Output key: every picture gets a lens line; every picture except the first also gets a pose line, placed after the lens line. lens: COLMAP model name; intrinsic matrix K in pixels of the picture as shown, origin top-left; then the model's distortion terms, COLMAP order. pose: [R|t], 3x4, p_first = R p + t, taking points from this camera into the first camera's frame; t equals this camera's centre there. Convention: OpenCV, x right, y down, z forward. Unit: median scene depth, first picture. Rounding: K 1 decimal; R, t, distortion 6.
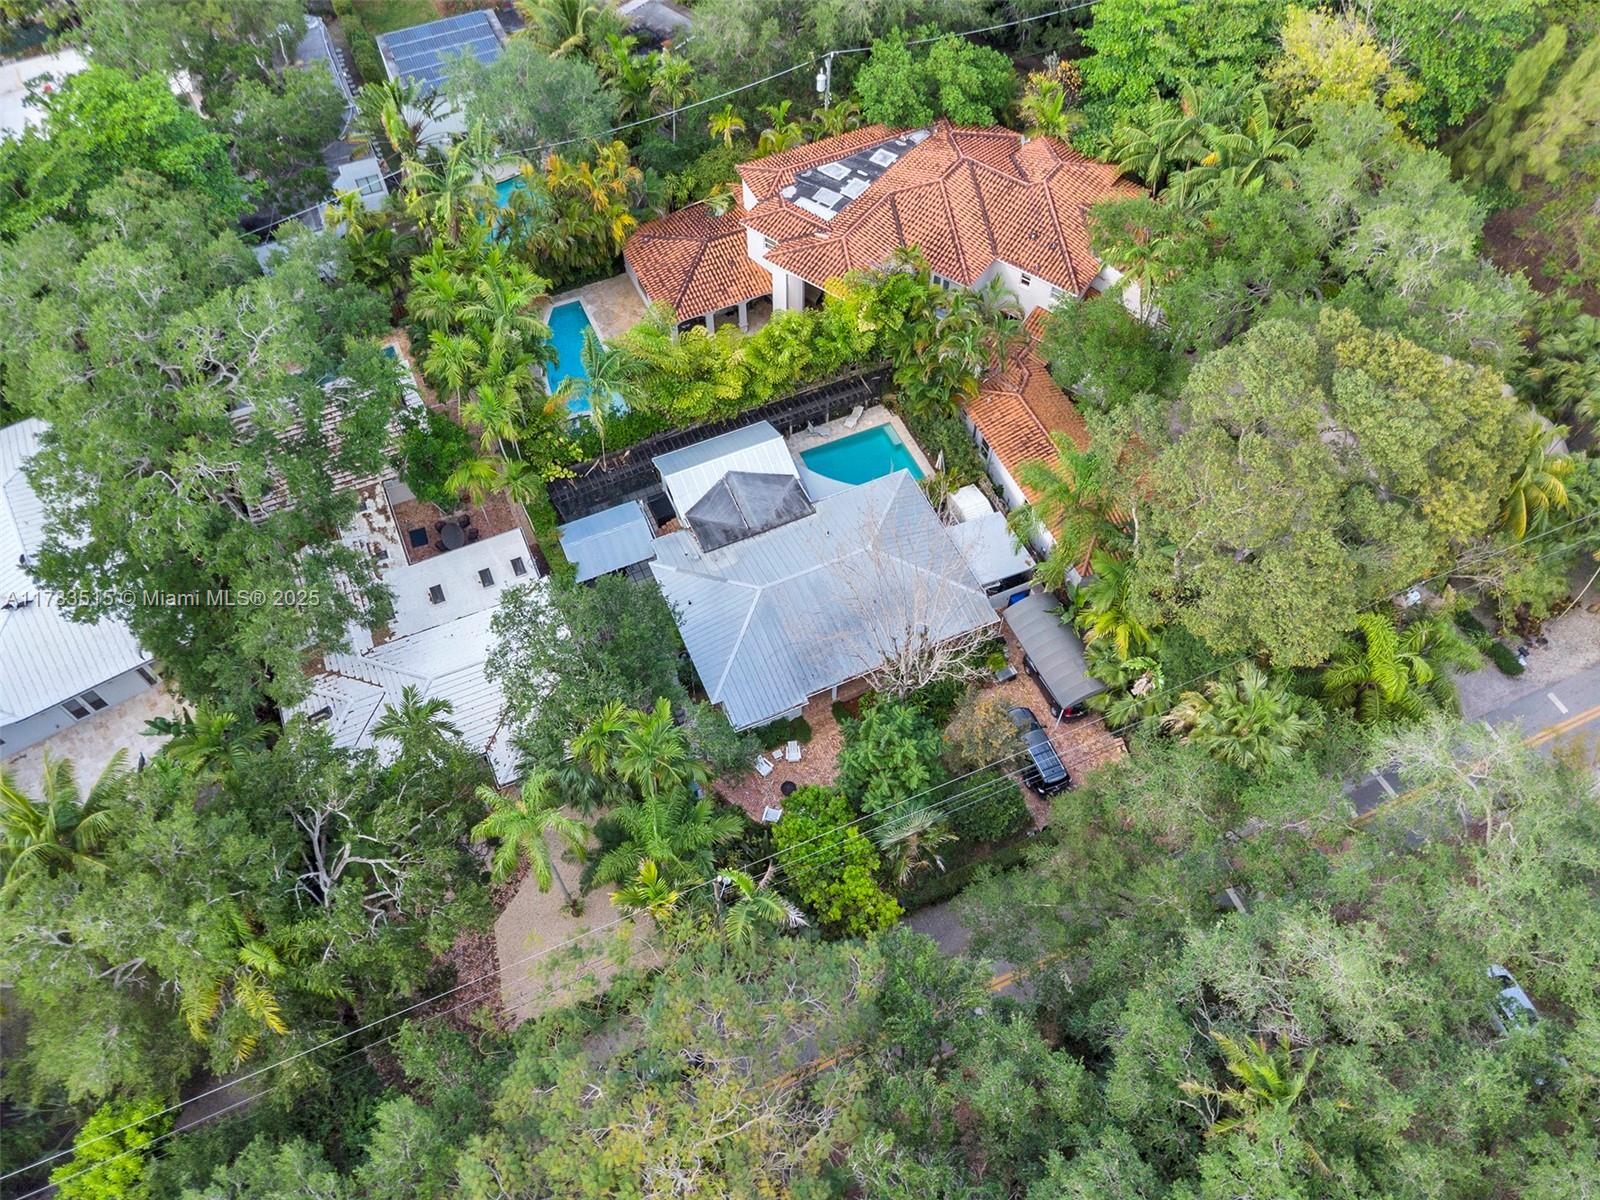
lens RADIAL K [[1262.8, 0, 800.0], [0, 1262.8, 600.0], [0, 0, 1]] dist [0.080042, -0.060517]
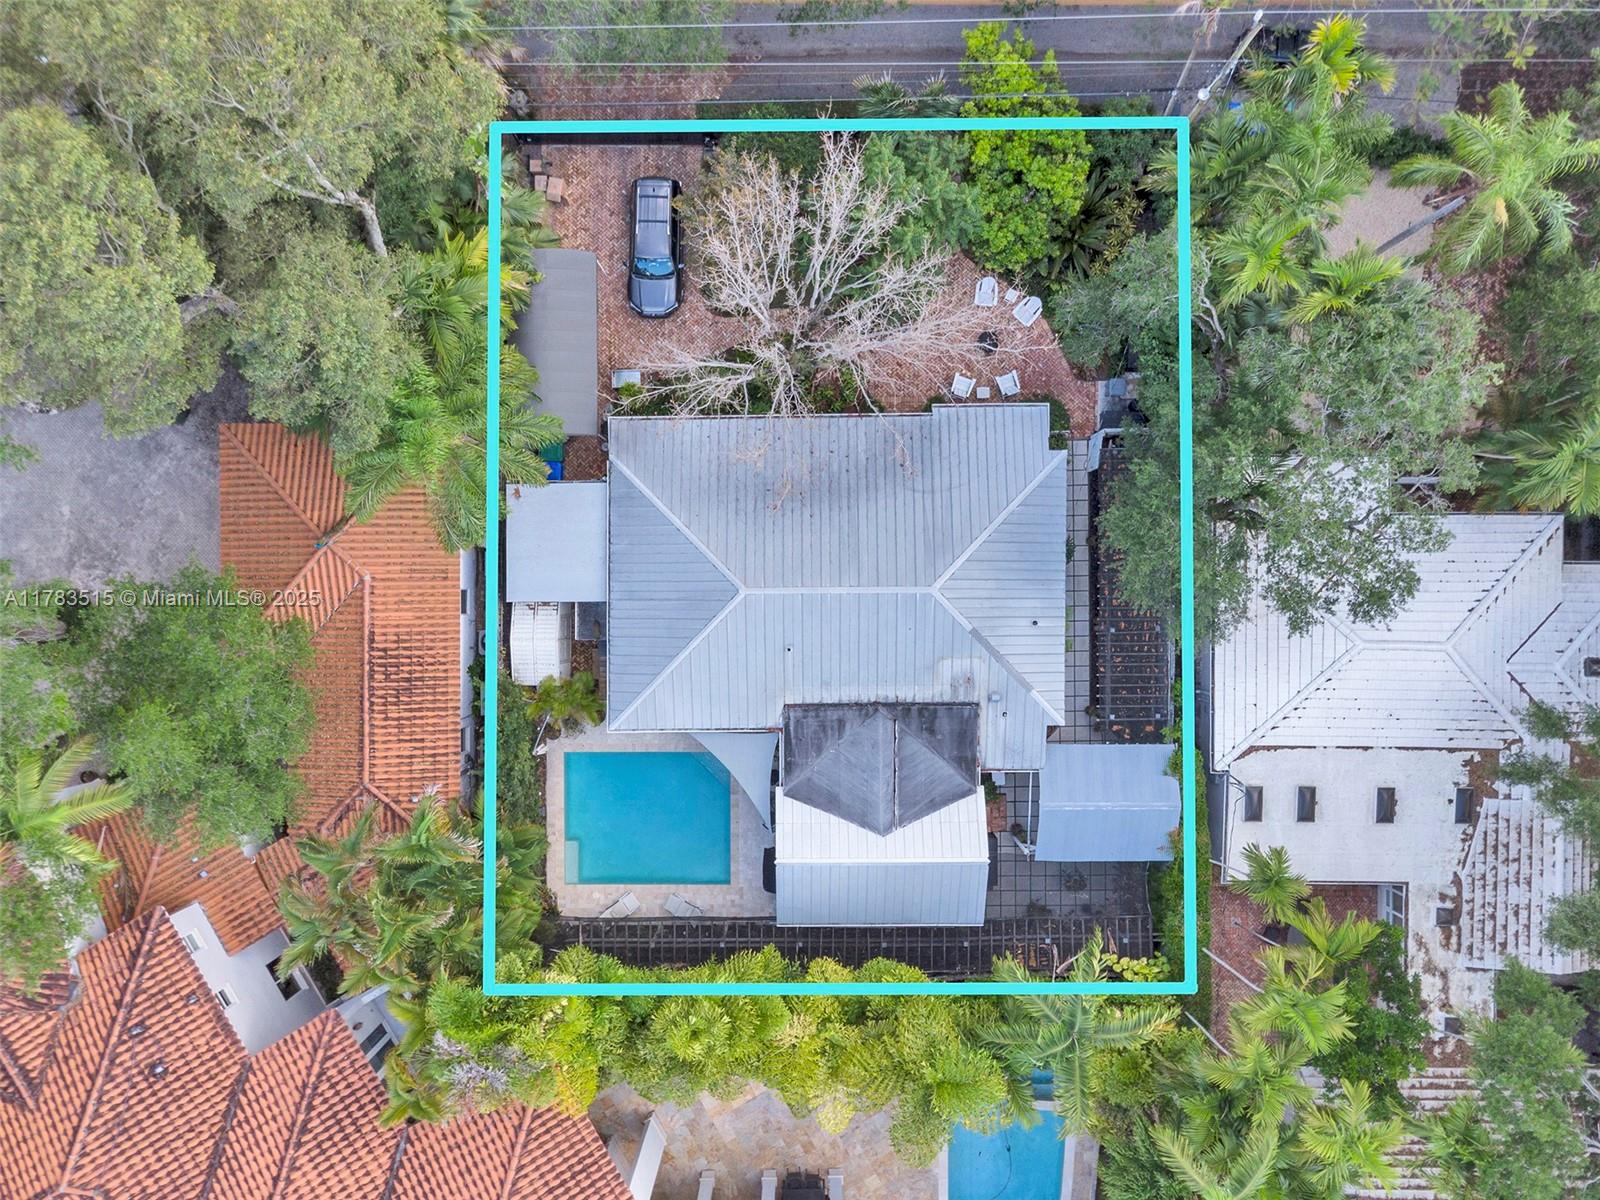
lens RADIAL K [[1262.8, 0, 800.0], [0, 1262.8, 600.0], [0, 0, 1]] dist [0.080042, -0.060517]
pose [[-0.912506, -0.409039, 0.004398, 0.024329], [0.343507, -0.760387, 0.551194, -0.368069], [-0.222116, 0.504479, 0.834366, 0.448022]]
